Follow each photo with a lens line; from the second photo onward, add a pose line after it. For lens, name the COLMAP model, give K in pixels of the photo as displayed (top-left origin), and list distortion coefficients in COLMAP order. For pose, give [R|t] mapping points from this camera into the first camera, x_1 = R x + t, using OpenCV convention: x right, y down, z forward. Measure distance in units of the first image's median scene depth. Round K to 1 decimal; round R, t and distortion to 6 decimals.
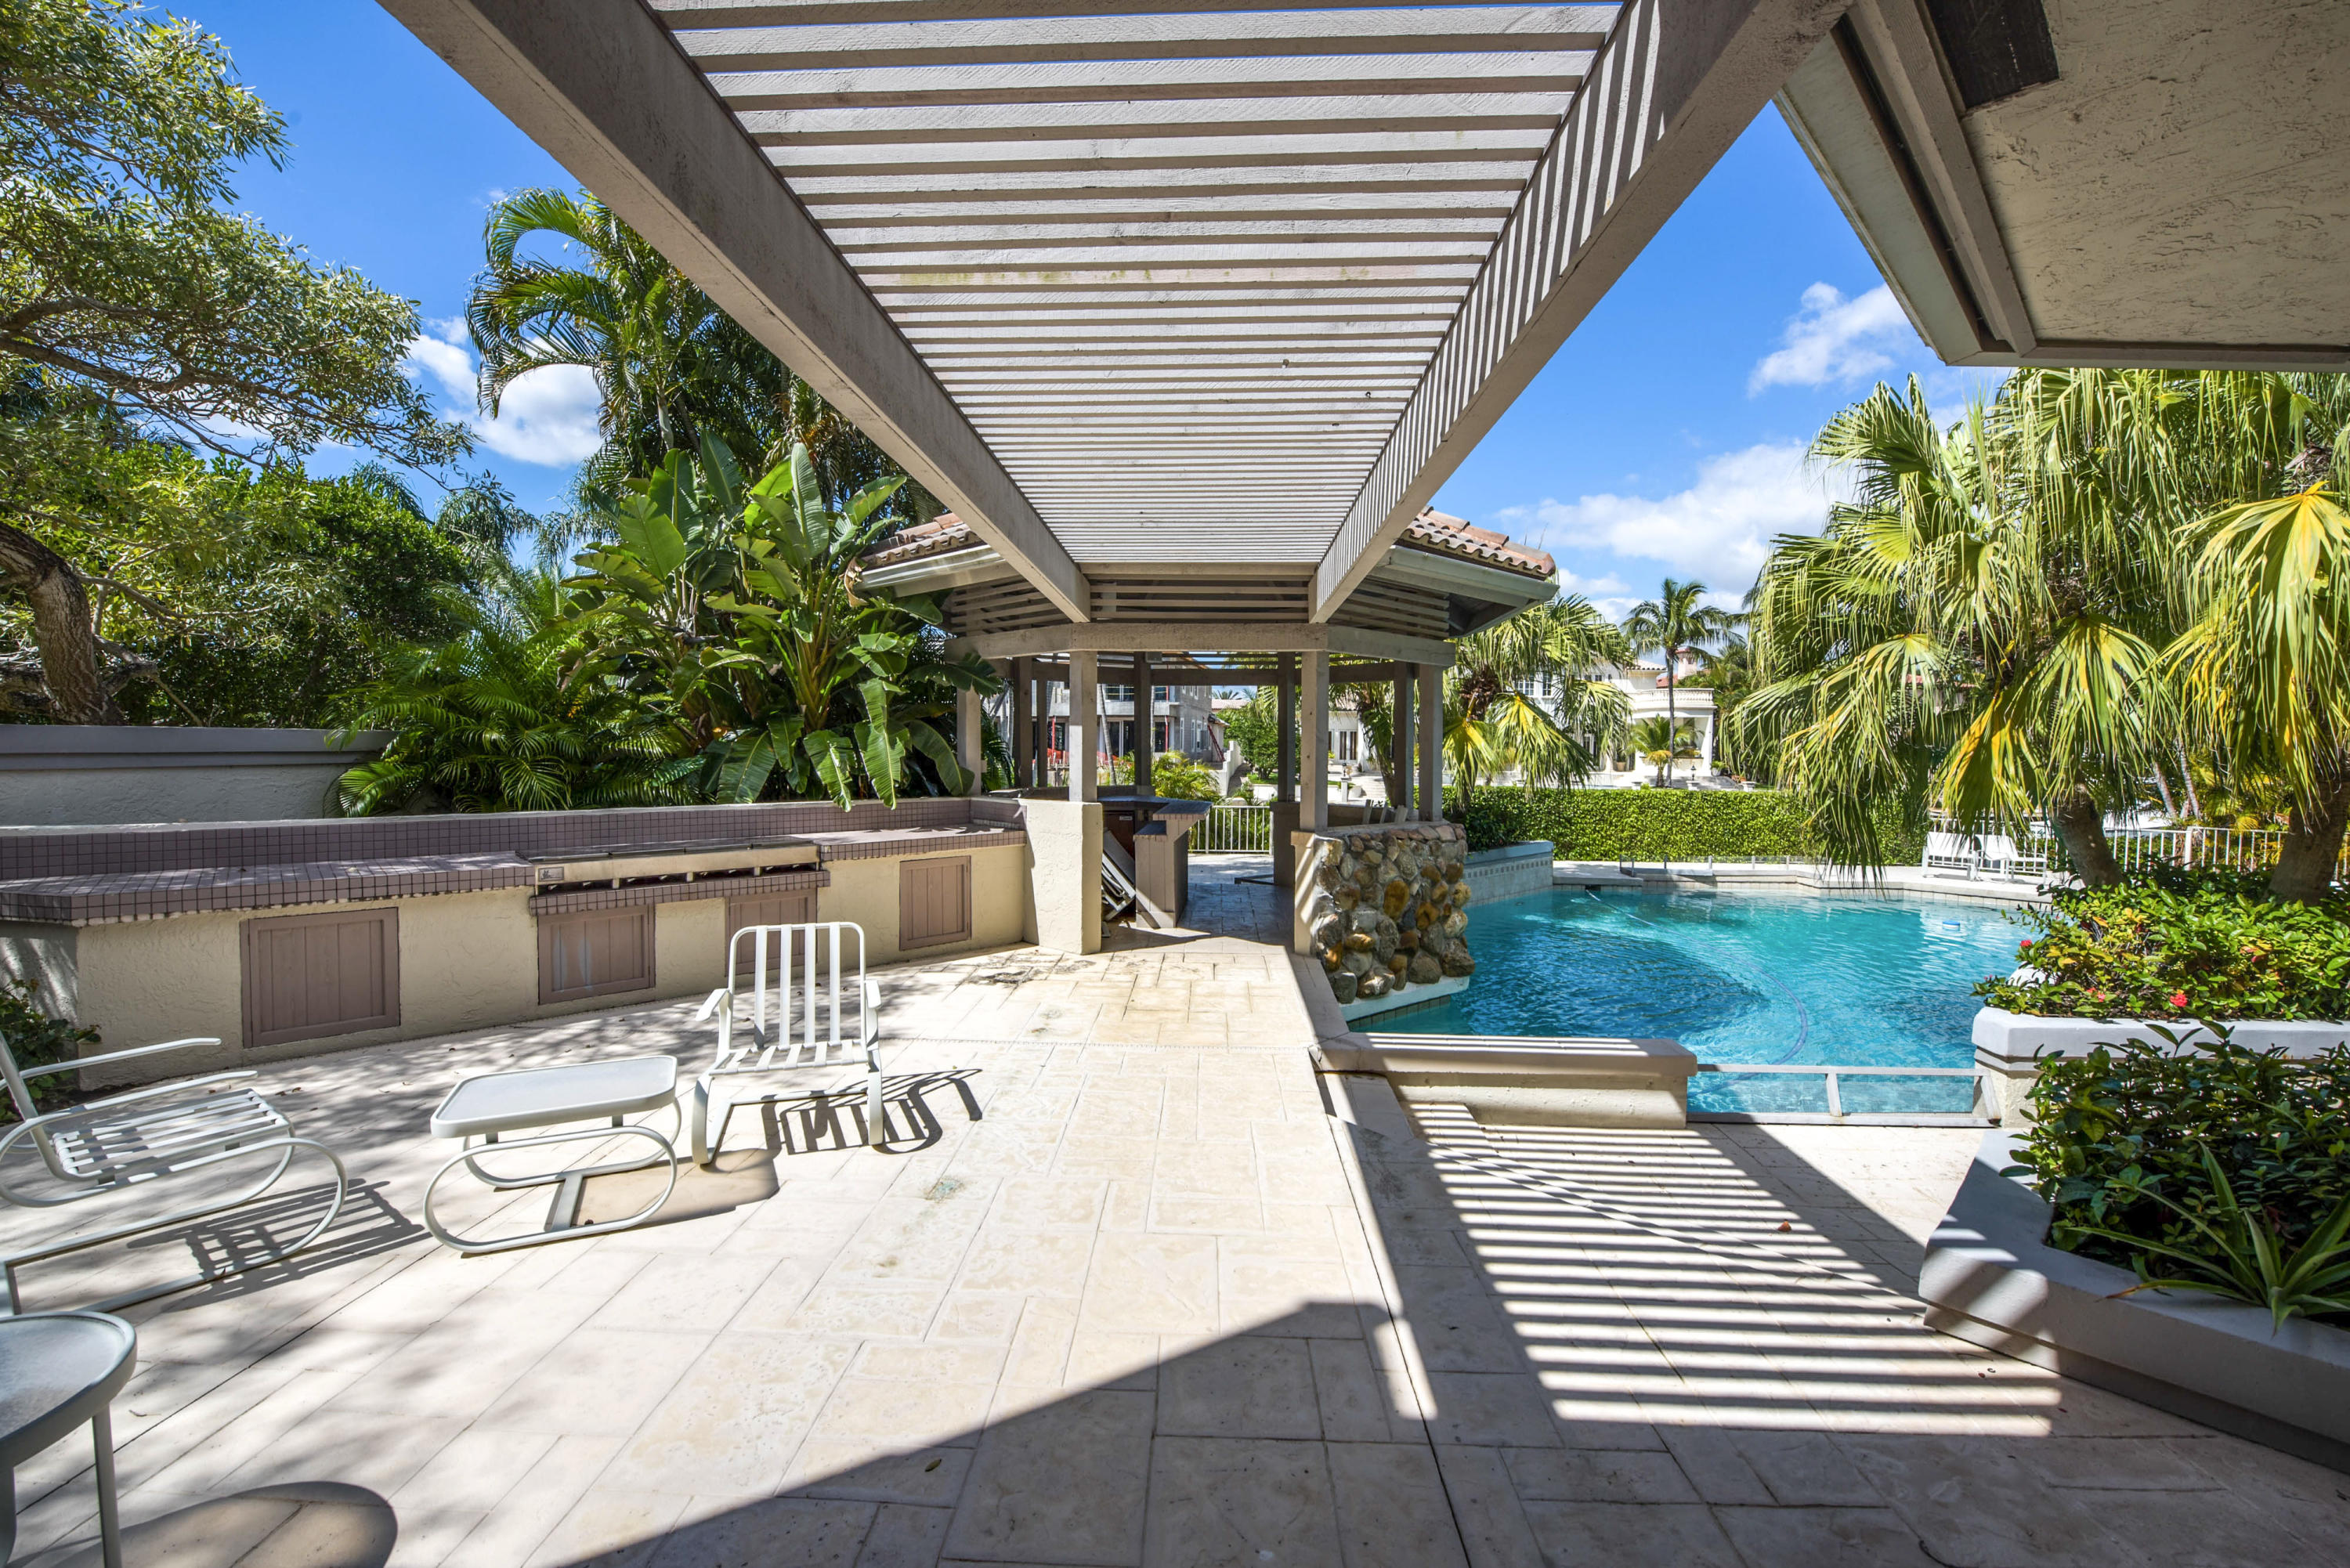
lens RADIAL K [[963.5, 0, 1175.0], [0, 963.5, 784.0], [0, 0, 1]] dist [-0.019063, 0.000003]
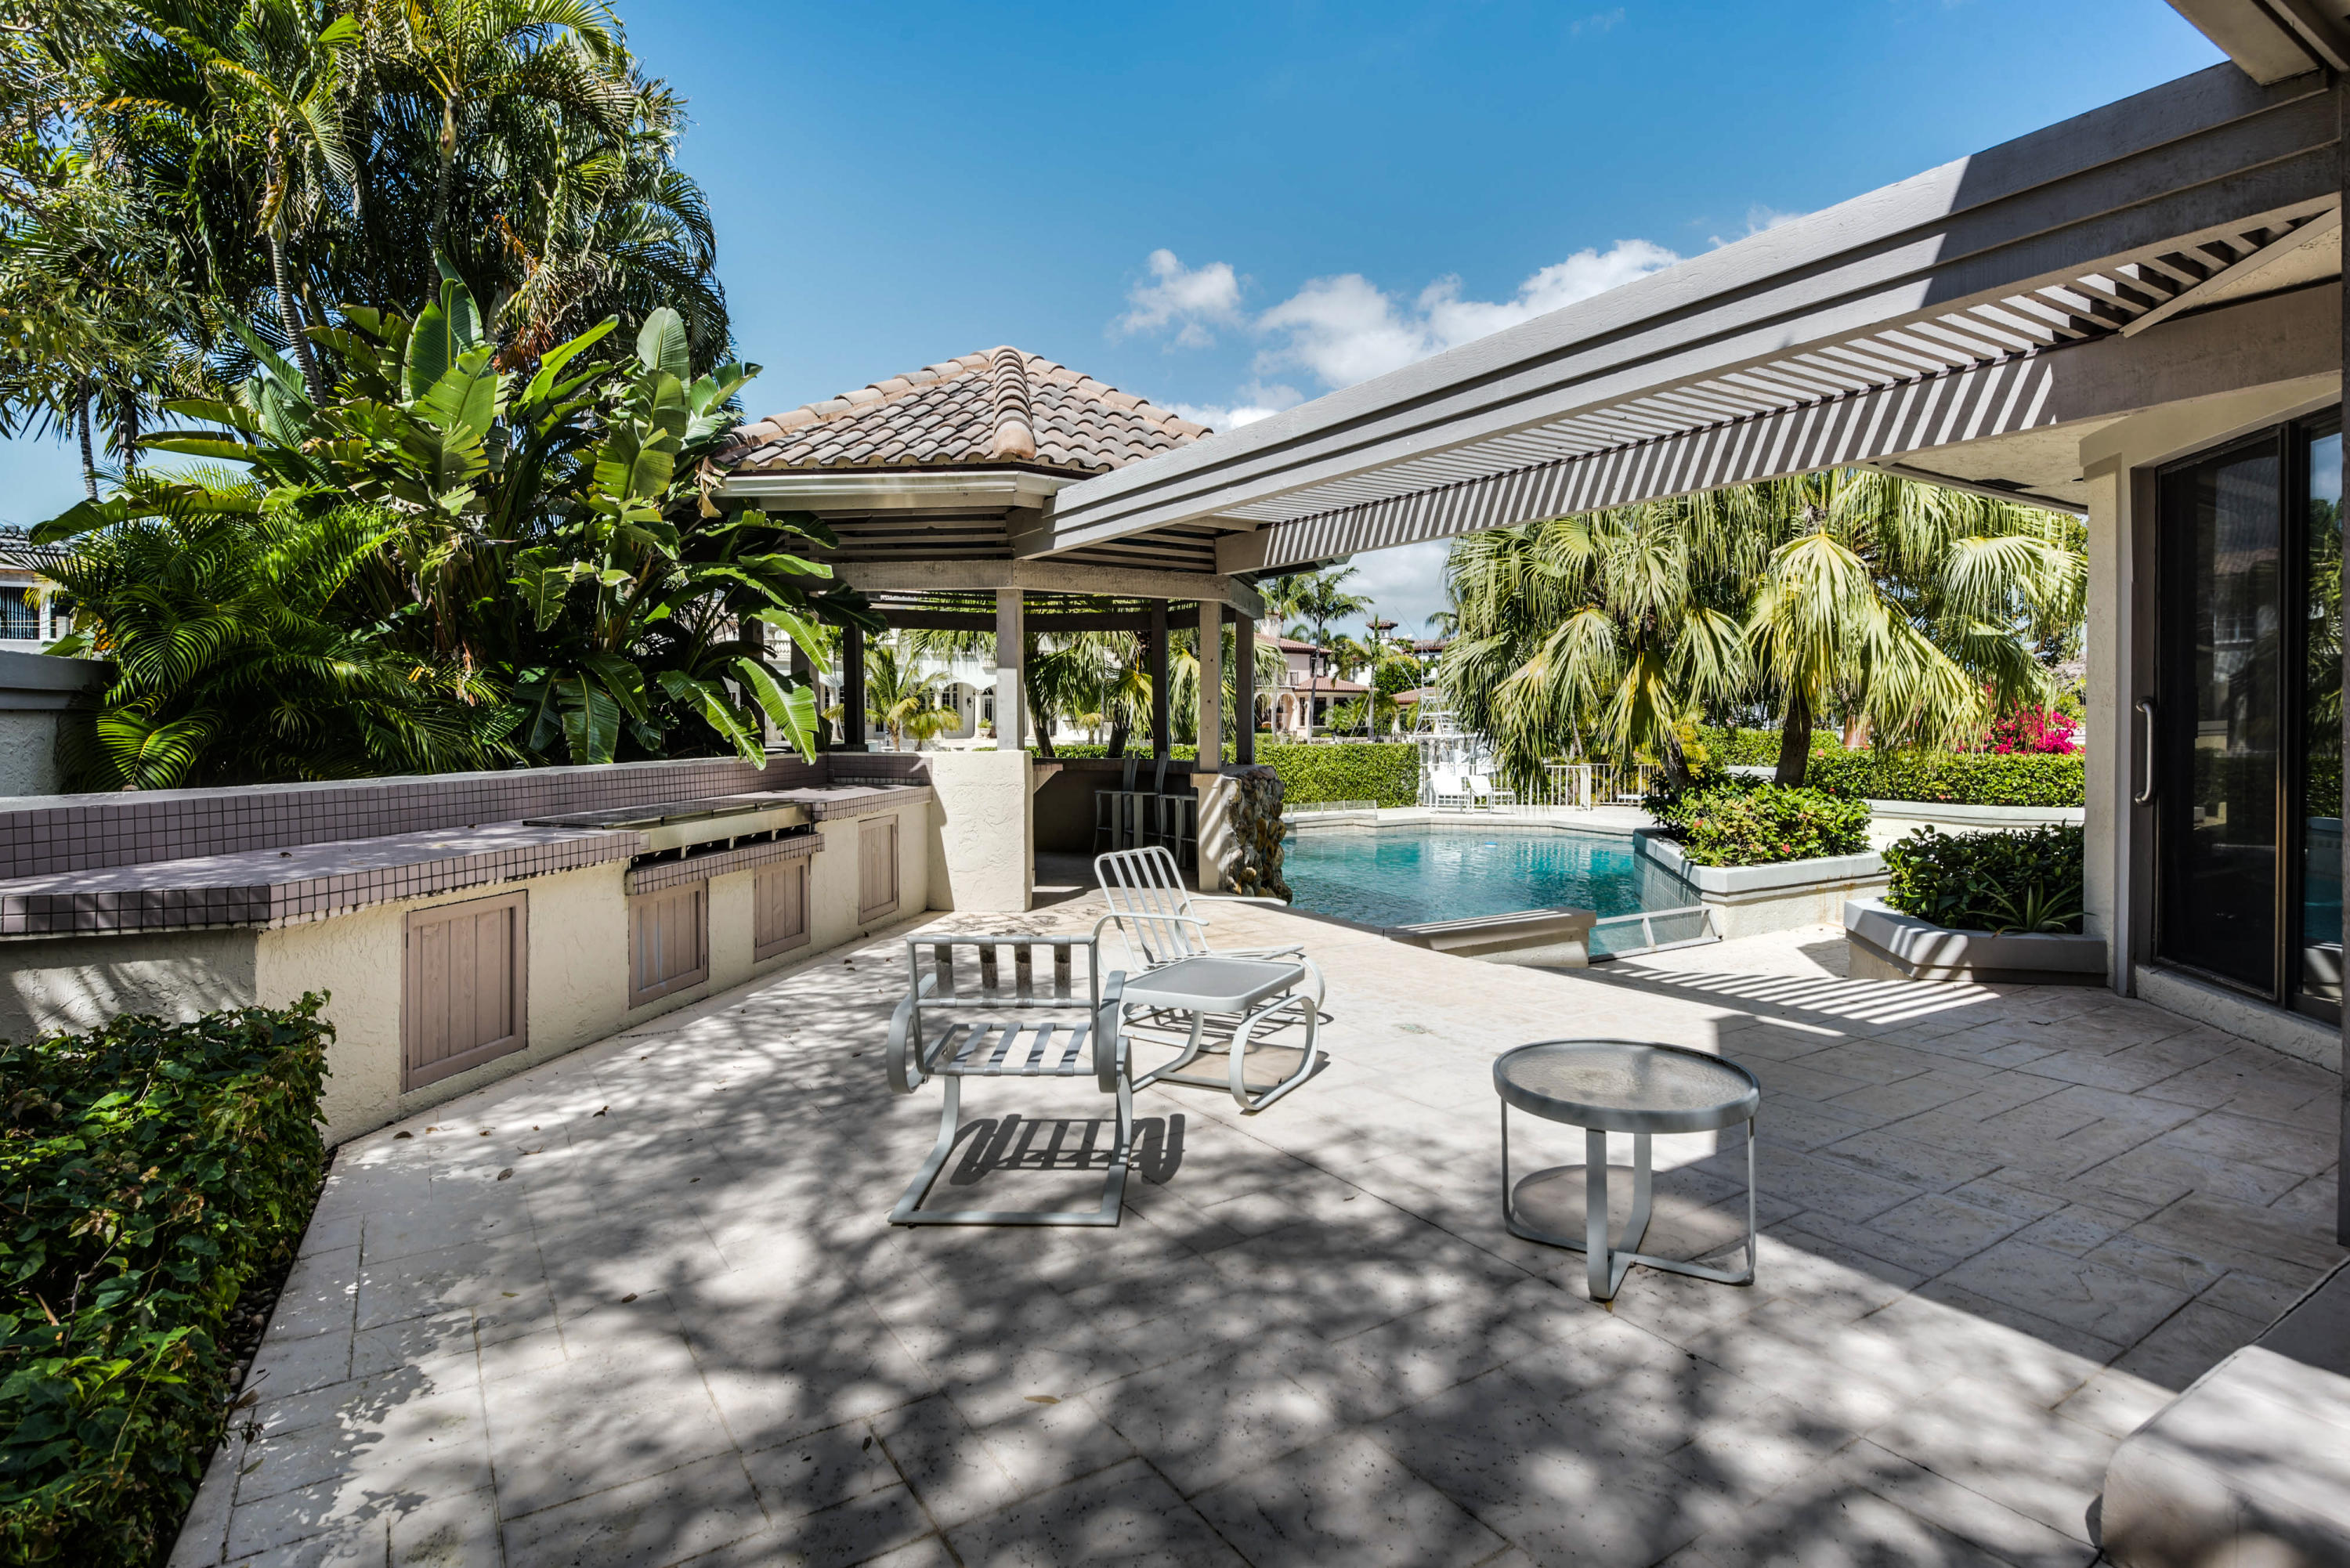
lens RADIAL K [[1202.2, 0, 1180.9], [0, 1202.2, 751.1], [0, 0, 1]] dist [-0.003939, -0.000255]
pose [[0.820229, -0.025517, 0.571465, -0.816033], [0.030050, 0.999547, 0.001502, 0.029382], [-0.571245, 0.015940, 0.820625, -0.069283]]
